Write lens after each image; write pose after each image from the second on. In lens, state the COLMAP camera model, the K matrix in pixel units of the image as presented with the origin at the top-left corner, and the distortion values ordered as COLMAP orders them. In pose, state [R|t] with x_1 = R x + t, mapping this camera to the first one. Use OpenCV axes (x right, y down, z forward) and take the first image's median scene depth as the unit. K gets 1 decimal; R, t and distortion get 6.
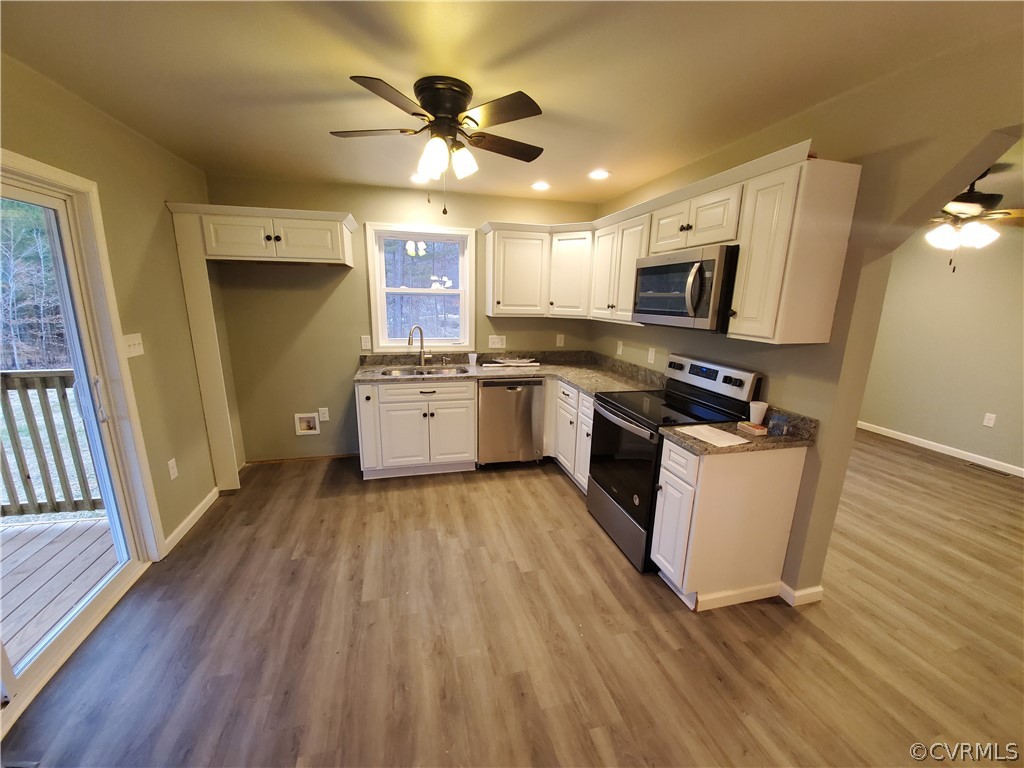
lens RADIAL K [[404.1, 0, 510.3], [0, 404.1, 391.5], [0, 0, 1]] dist [-0.001405, -0.010452]
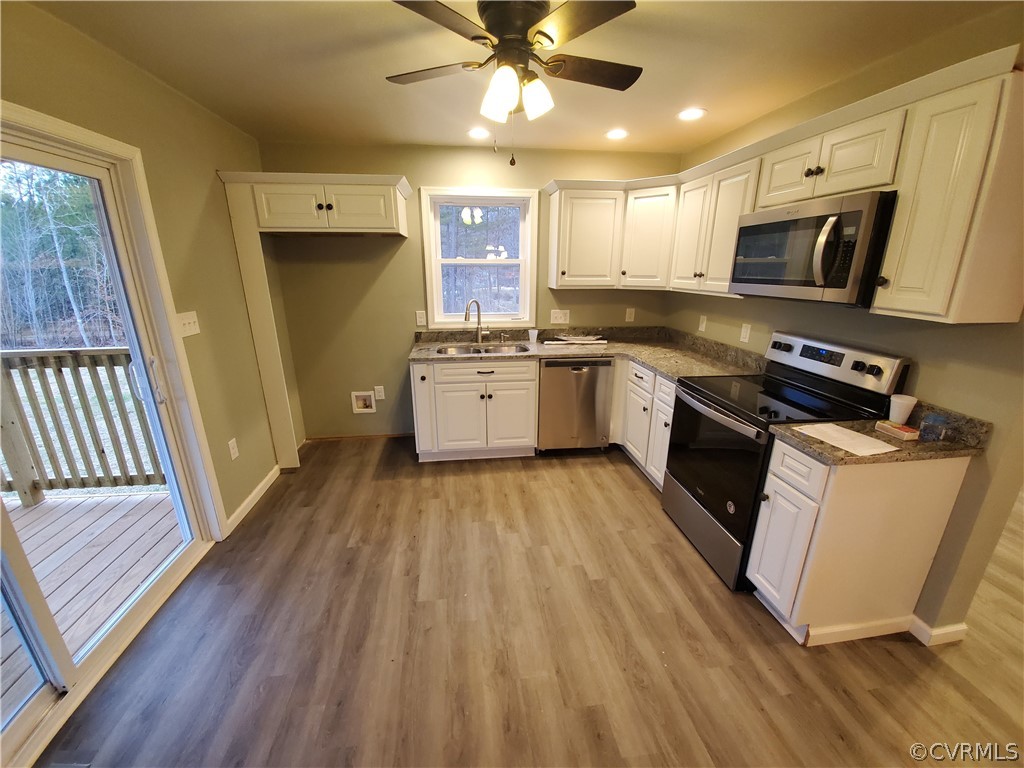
lens RADIAL K [[404.1, 0, 509.7], [0, 404.1, 390.8], [0, 0, 1]] dist [-0.001405, -0.010452]
pose [[0.991859, 0.019122, -0.125901, -0.048436], [-0.010918, 0.997791, 0.065531, -0.026728], [0.126876, -0.063623, 0.989876, 0.132086]]
